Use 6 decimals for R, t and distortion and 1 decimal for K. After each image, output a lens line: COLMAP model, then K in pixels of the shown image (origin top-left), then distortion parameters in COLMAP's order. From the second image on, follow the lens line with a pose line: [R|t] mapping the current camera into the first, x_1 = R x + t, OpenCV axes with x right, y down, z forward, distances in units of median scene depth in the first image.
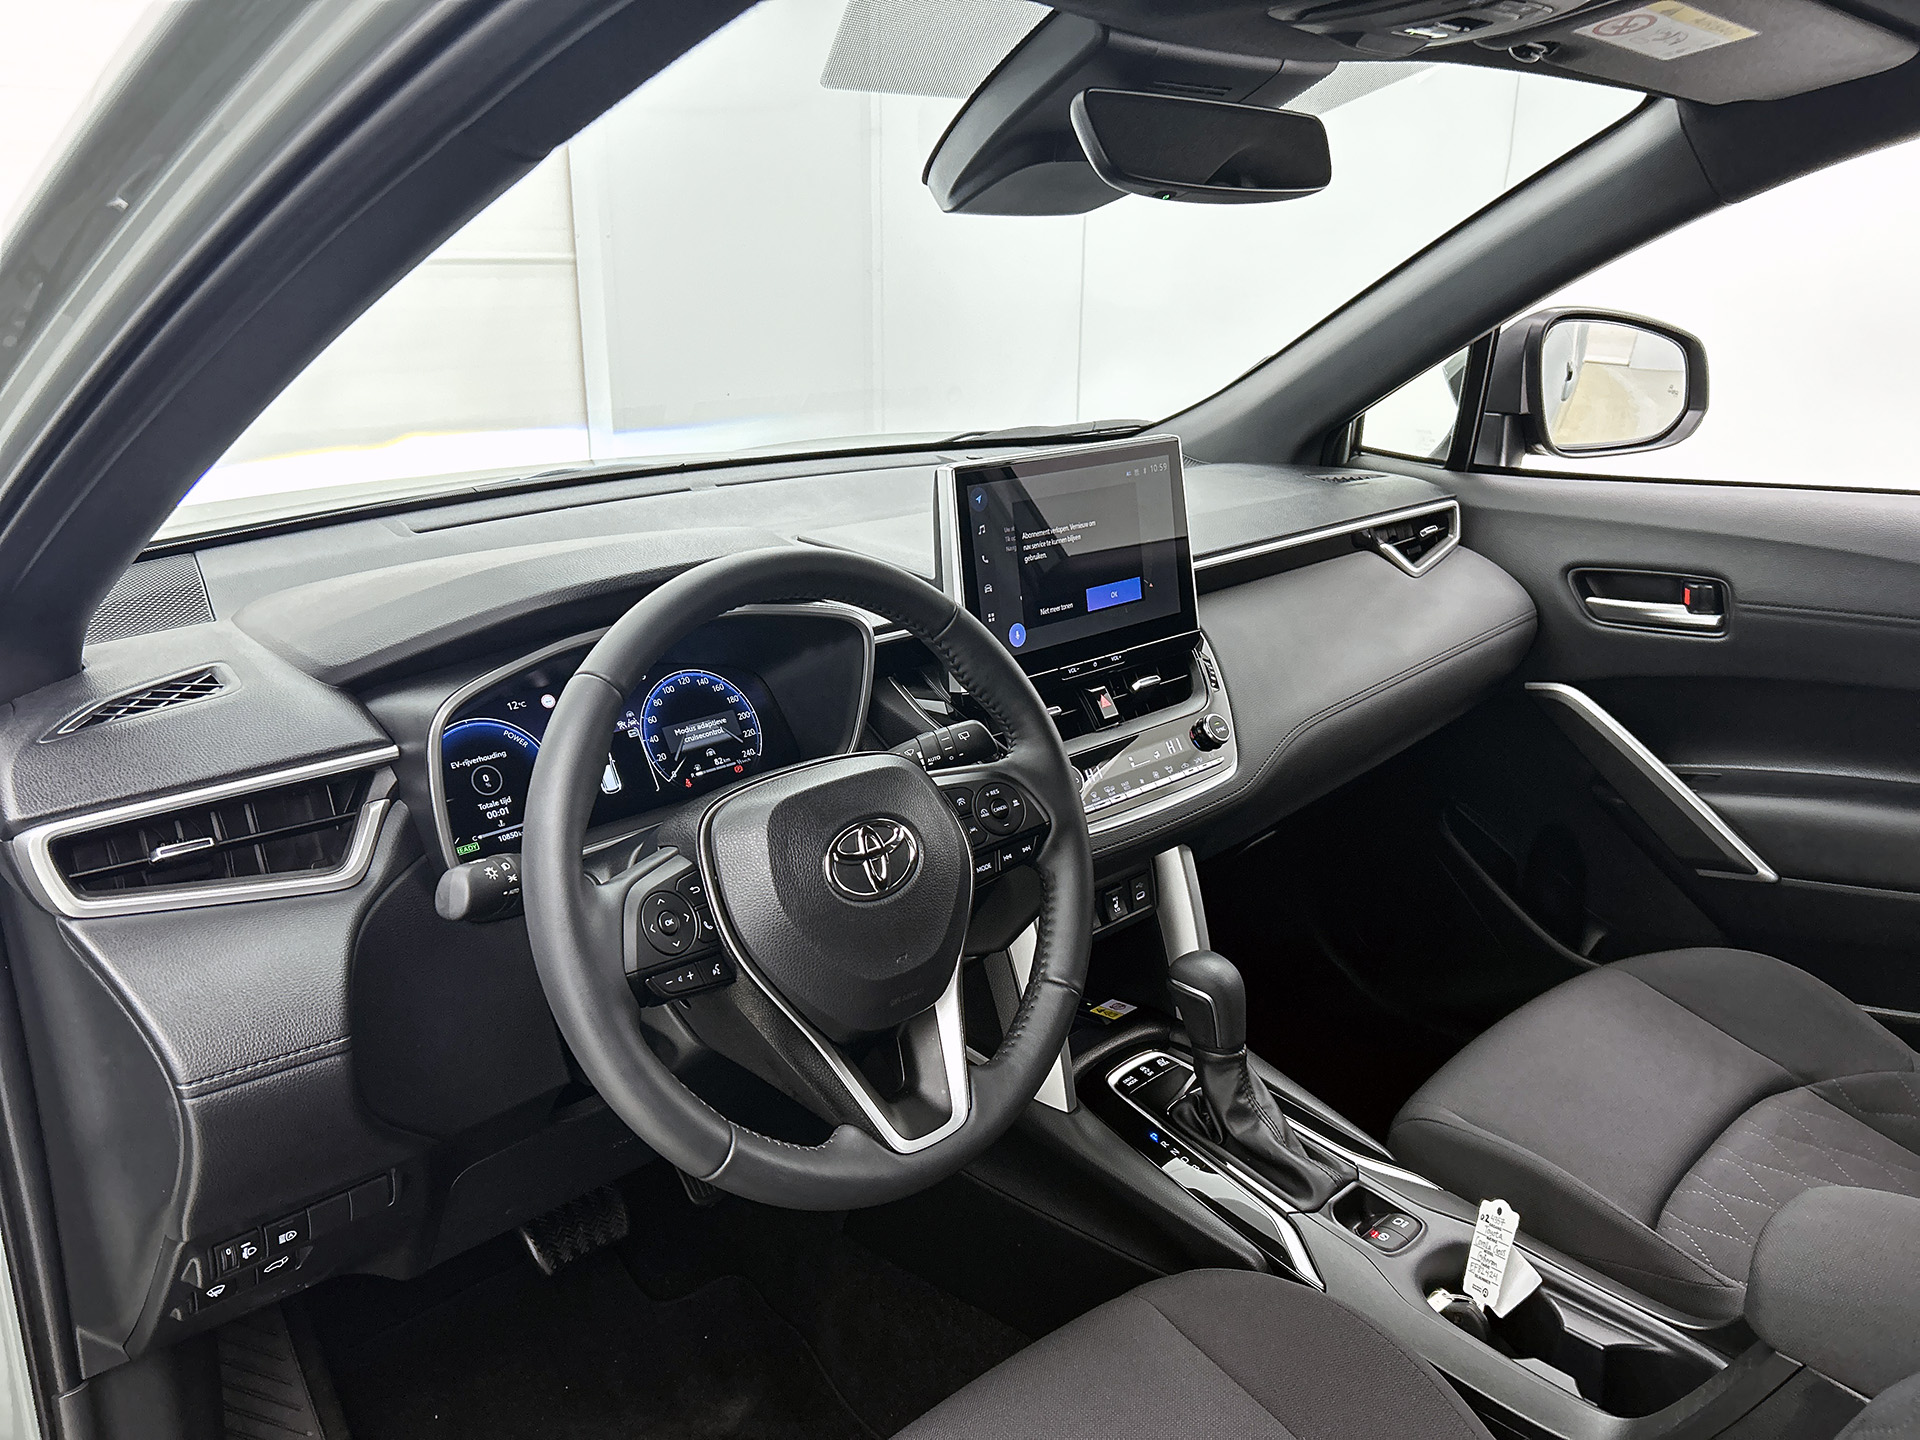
lens RADIAL K [[1468.1, 0, 974.9], [0, 1468.1, 723.8], [0, 0, 1]] dist [0.046893, -0.025731]
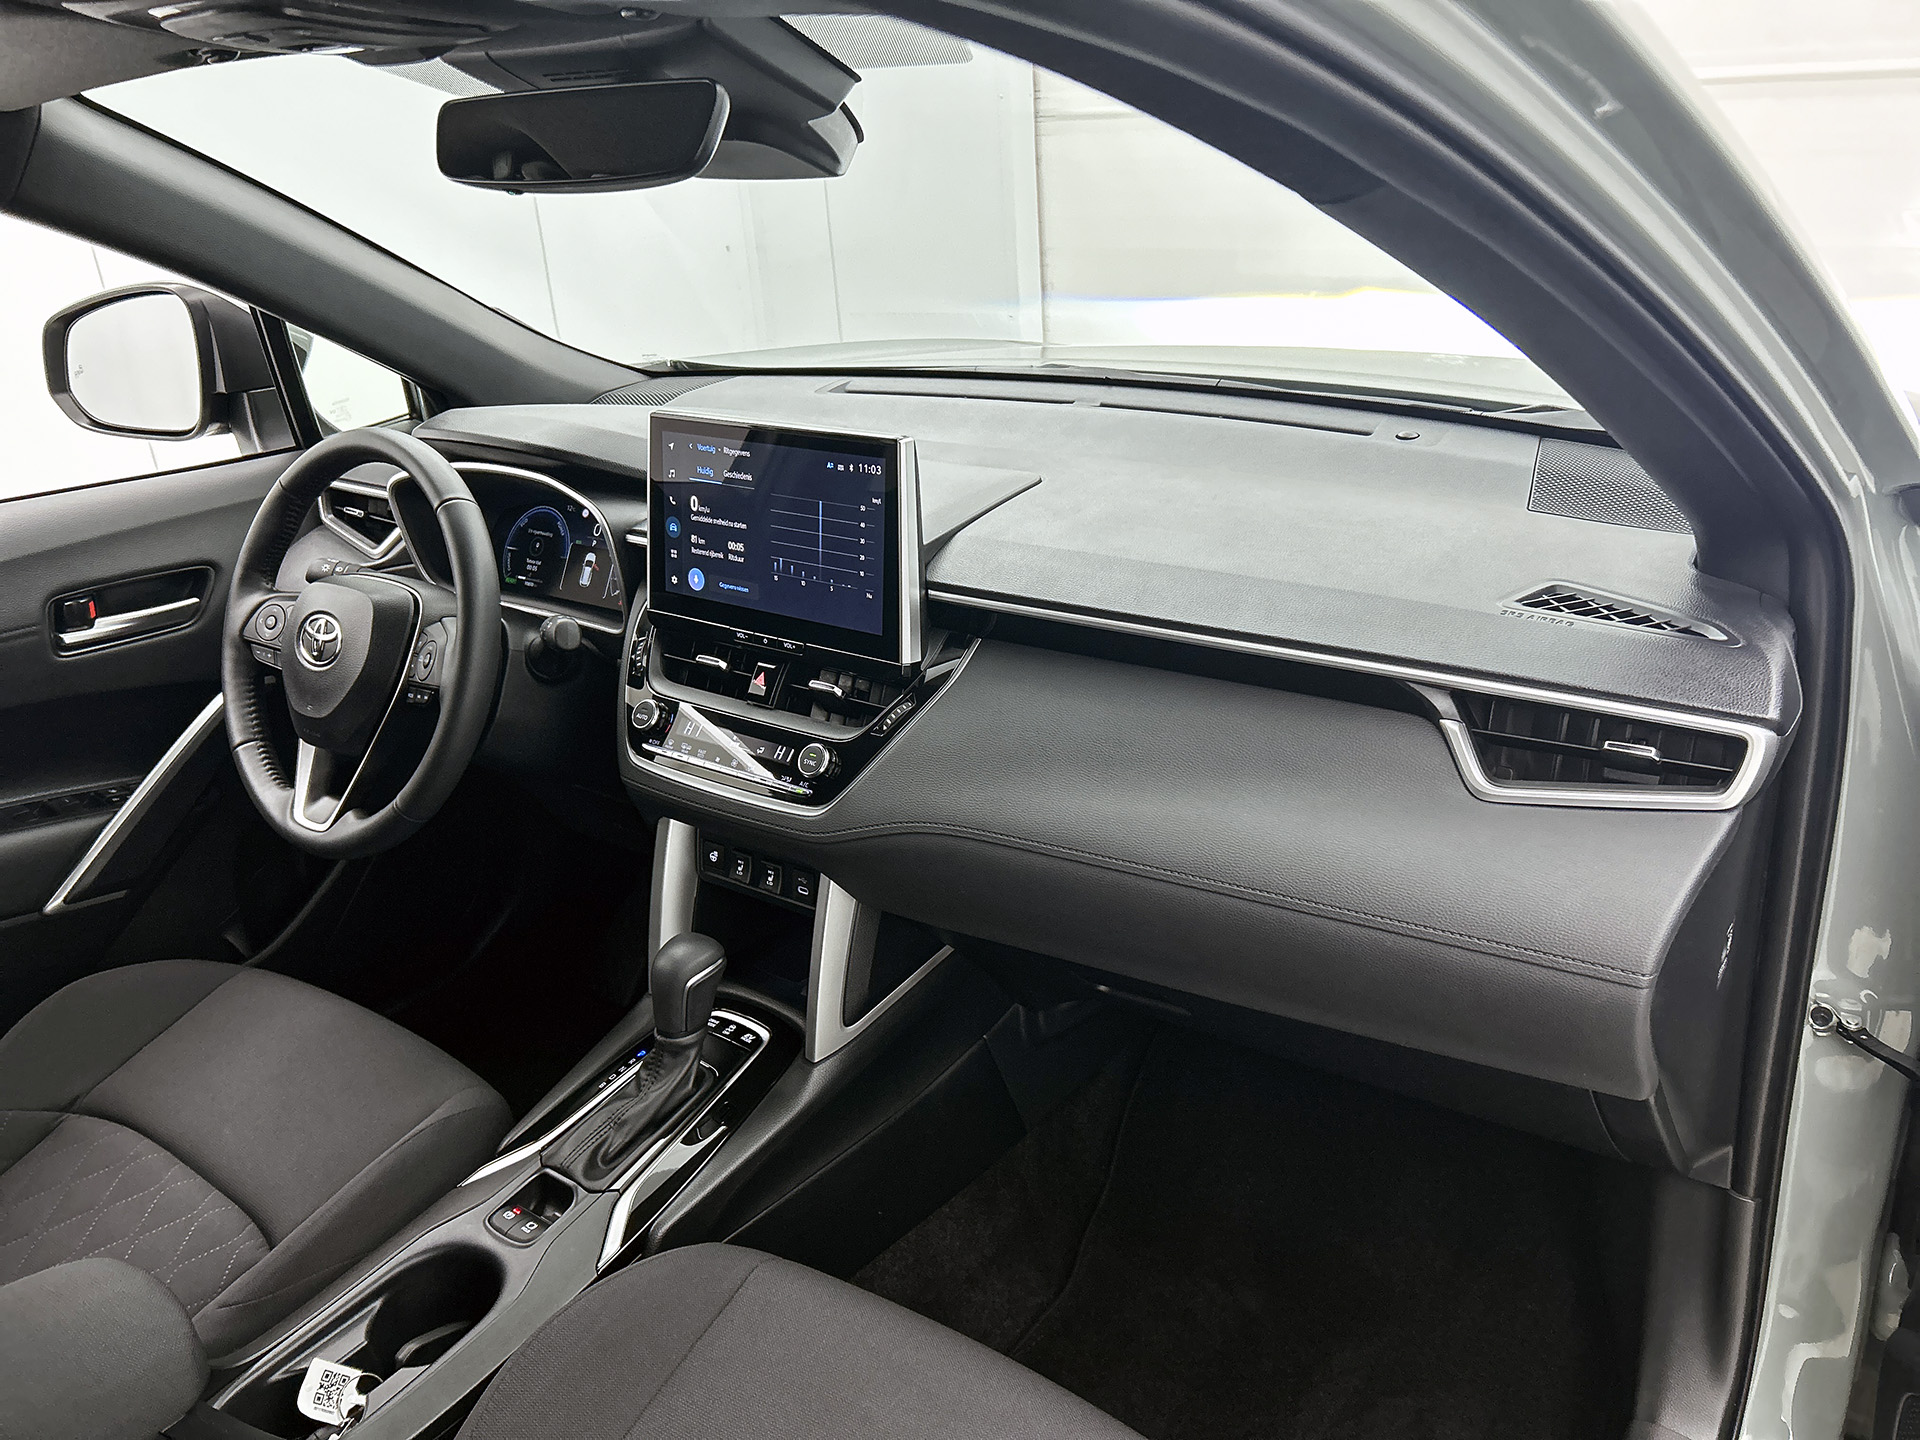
lens RADIAL K [[1468.1, 0, 946.9], [0, 1468.1, 716.3], [0, 0, 1]] dist [0.046893, -0.025731]
pose [[0.174512, 0.383118, -0.907065, 1.116167], [-0.248697, 0.908483, 0.335870, -0.390236], [0.952730, 0.166972, 0.253821, 0.949417]]
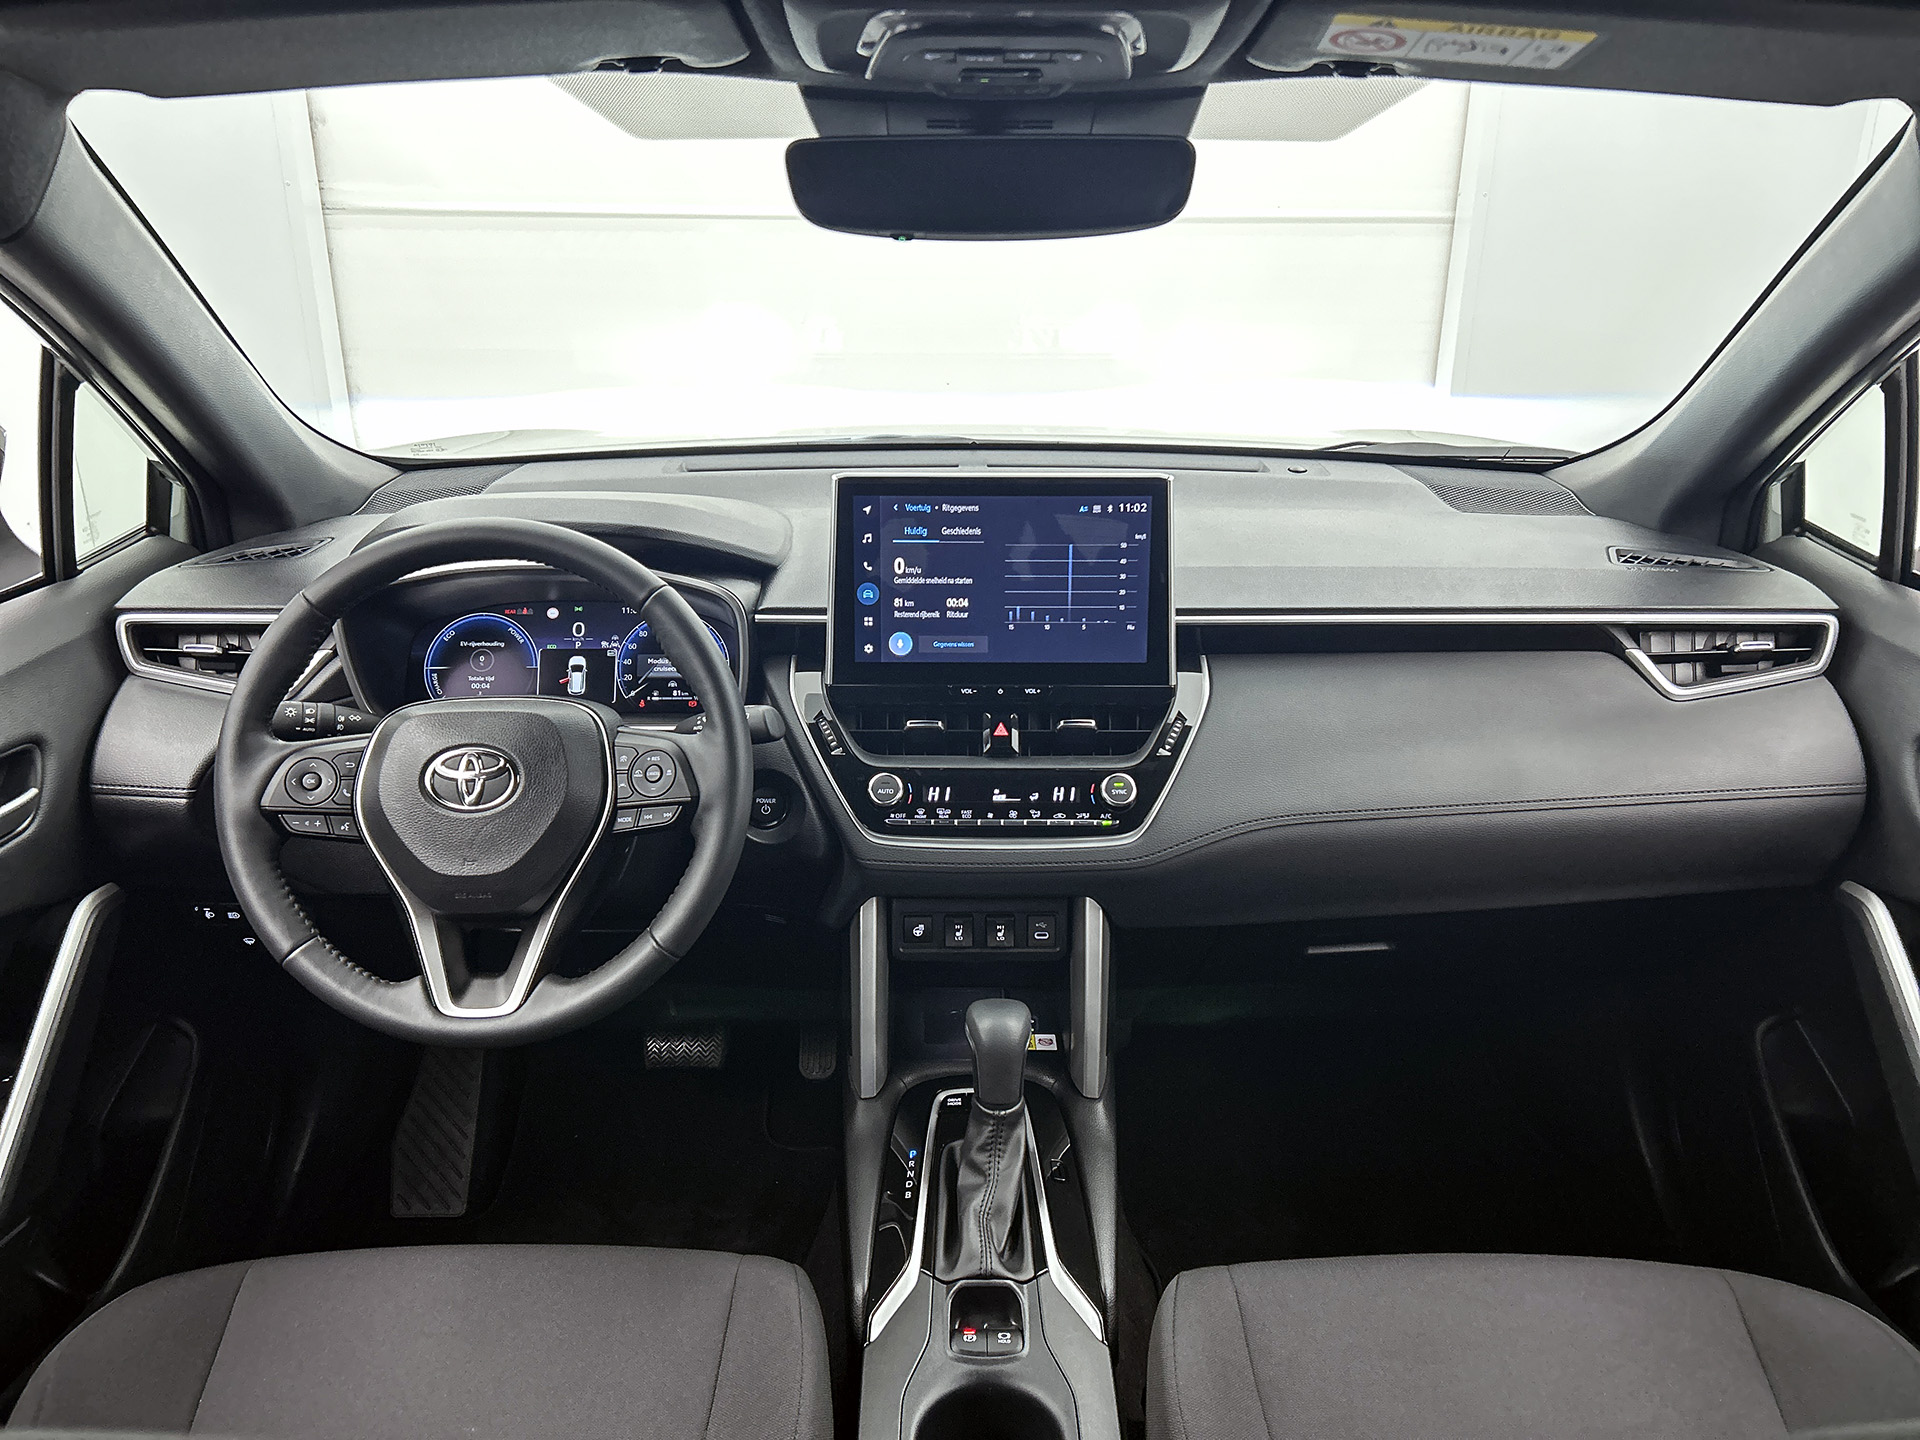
lens RADIAL K [[1468.1, 0, 965.2], [0, 1468.1, 718.0], [0, 0, 1]] dist [0.046893, -0.025731]
pose [[0.731184, 0.242082, -0.637782, 0.766692], [-0.218682, 0.968756, 0.117001, -0.146562], [0.646180, 0.053922, 0.761278, 0.247898]]
